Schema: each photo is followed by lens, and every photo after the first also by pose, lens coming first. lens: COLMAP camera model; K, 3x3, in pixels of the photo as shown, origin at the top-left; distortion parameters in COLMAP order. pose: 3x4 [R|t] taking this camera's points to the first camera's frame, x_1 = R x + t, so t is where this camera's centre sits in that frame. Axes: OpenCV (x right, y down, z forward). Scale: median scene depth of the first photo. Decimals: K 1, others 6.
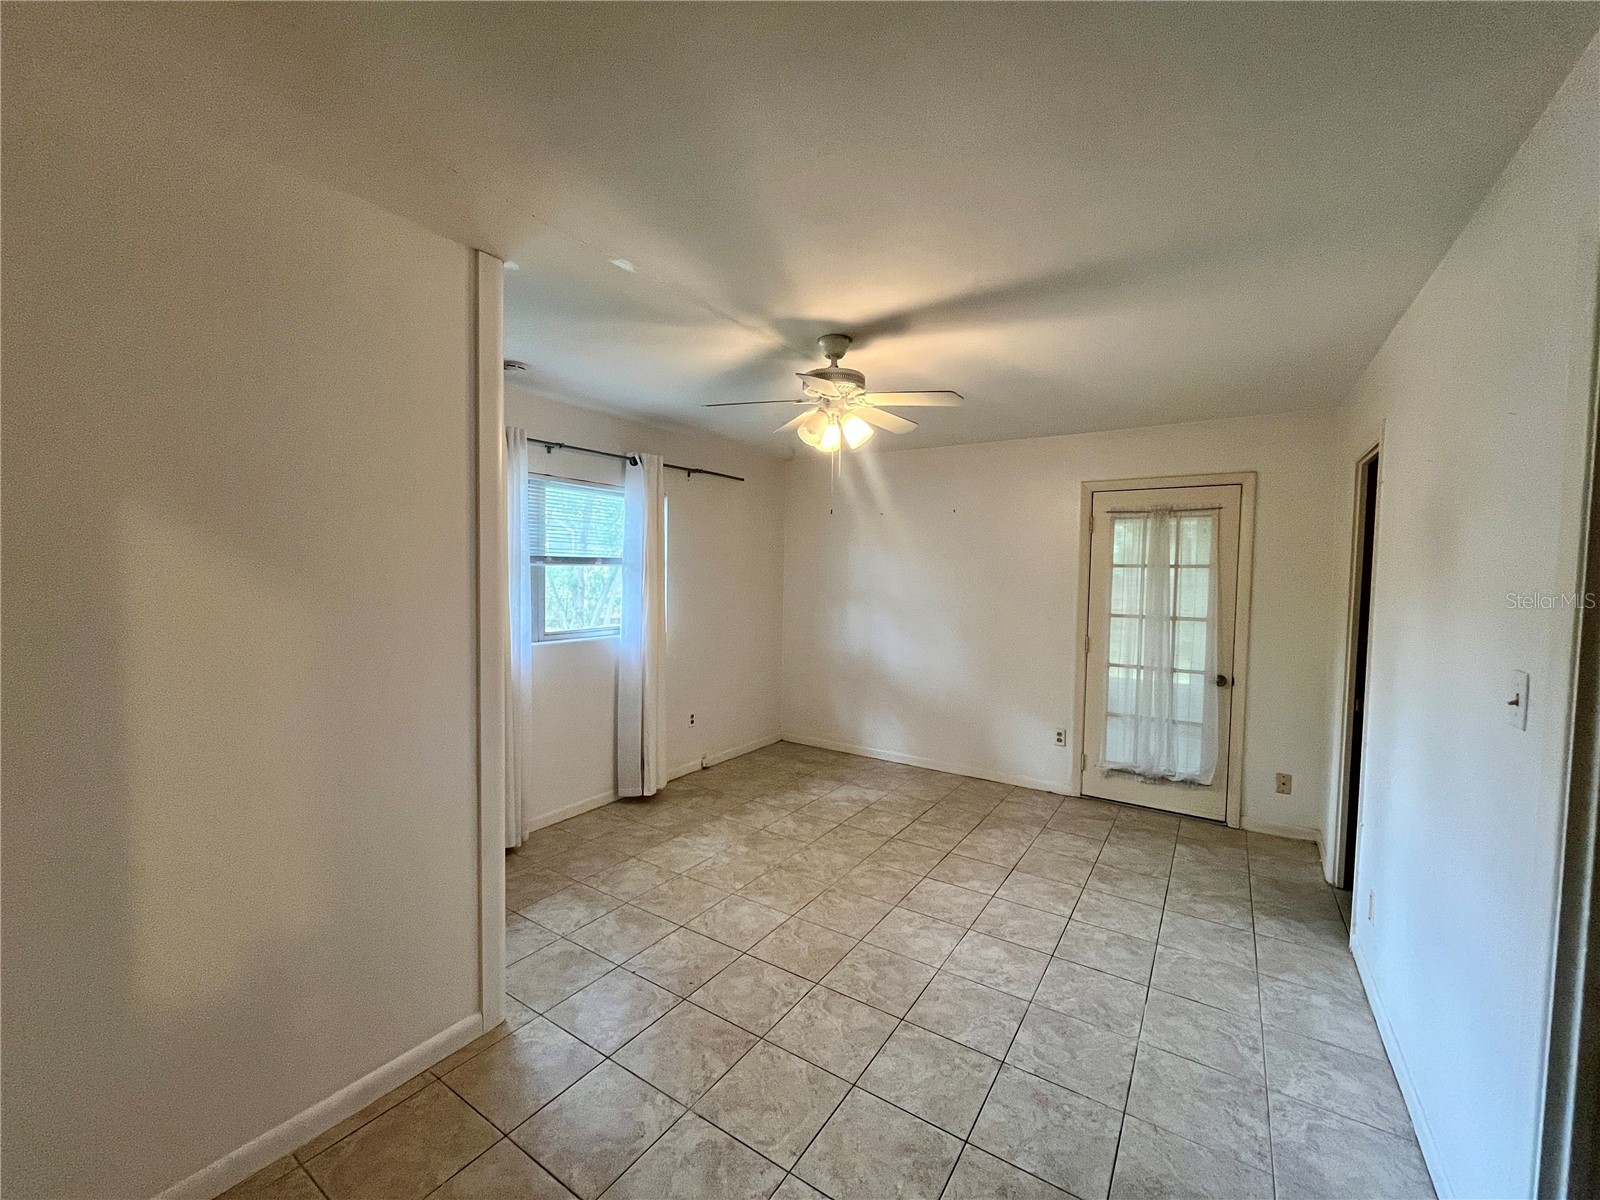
lens RADIAL K [[645.1, 0, 799.4], [0, 645.1, 601.7], [0, 0, 1]] dist [-0.003228, 0.000221]
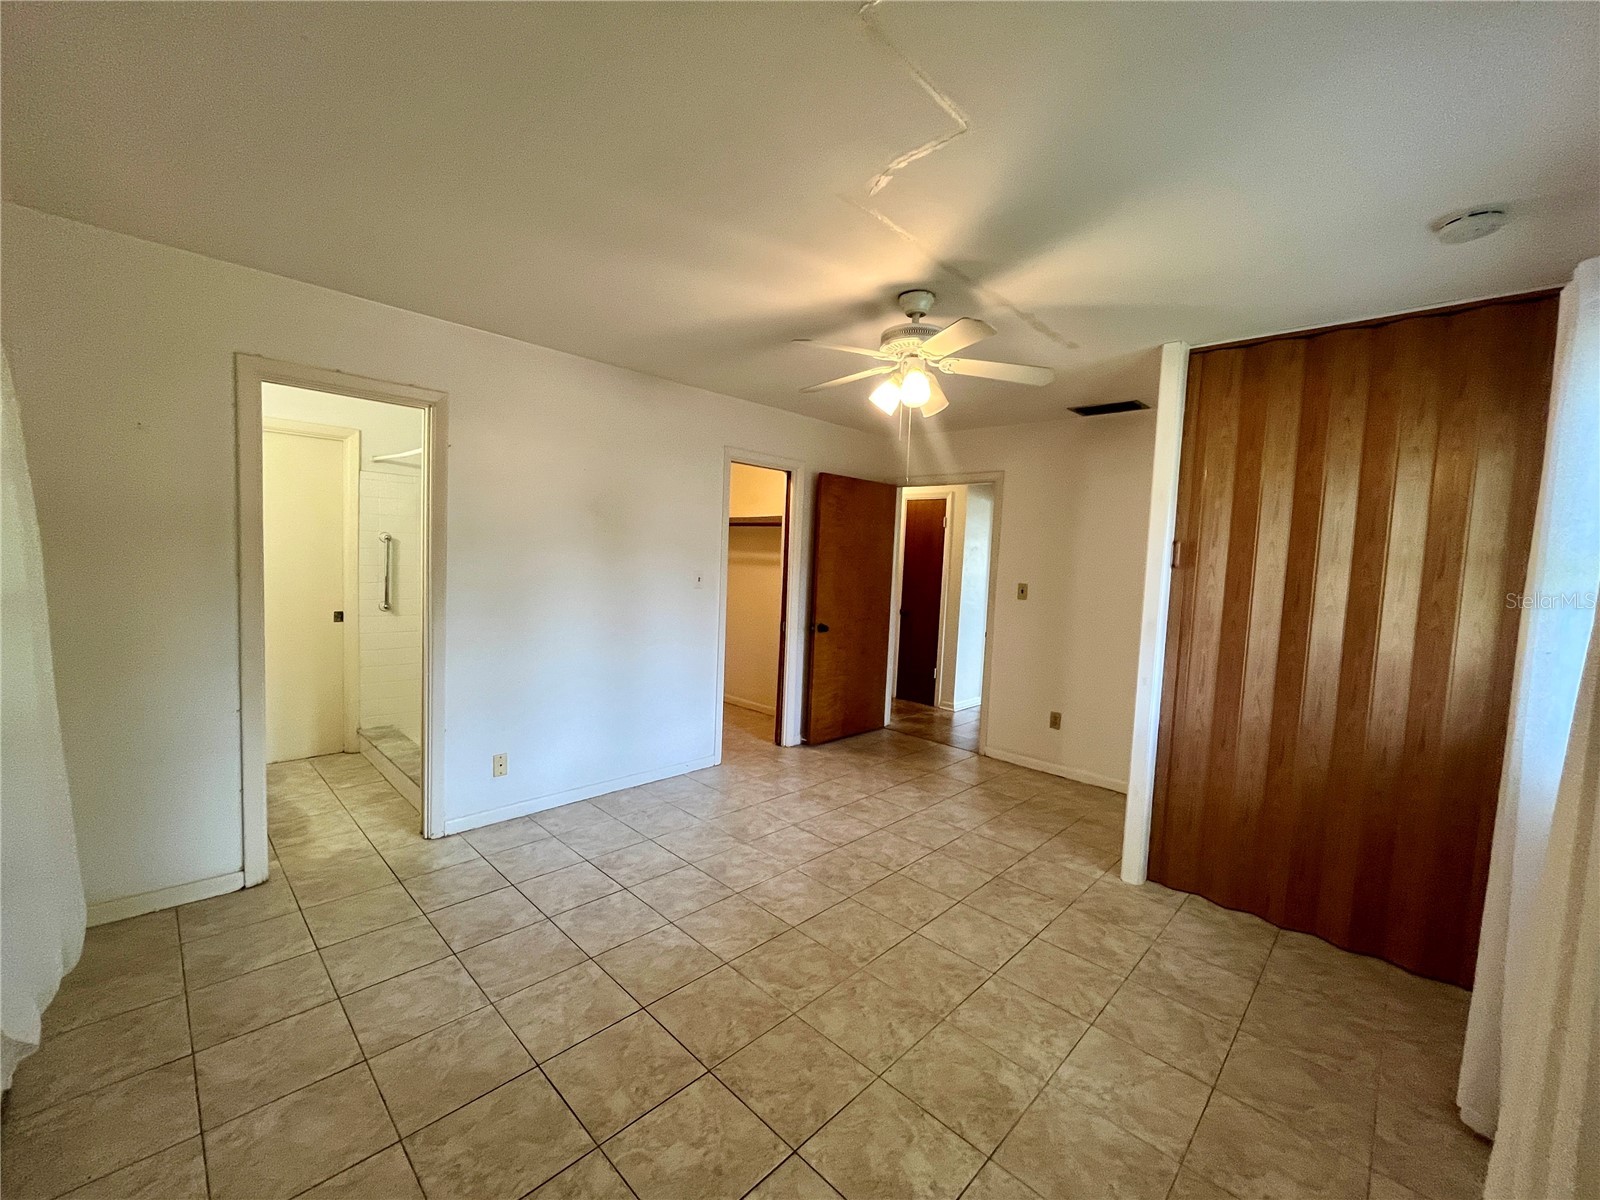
lens RADIAL K [[645.1, 0, 799.4], [0, 645.1, 601.7], [0, 0, 1]] dist [-0.003228, 0.000221]
pose [[-0.980472, -0.074154, 0.182140, 0.016164], [-0.053082, 0.991598, 0.117964, -0.060984], [-0.189357, 0.105992, -0.976171, 1.713785]]
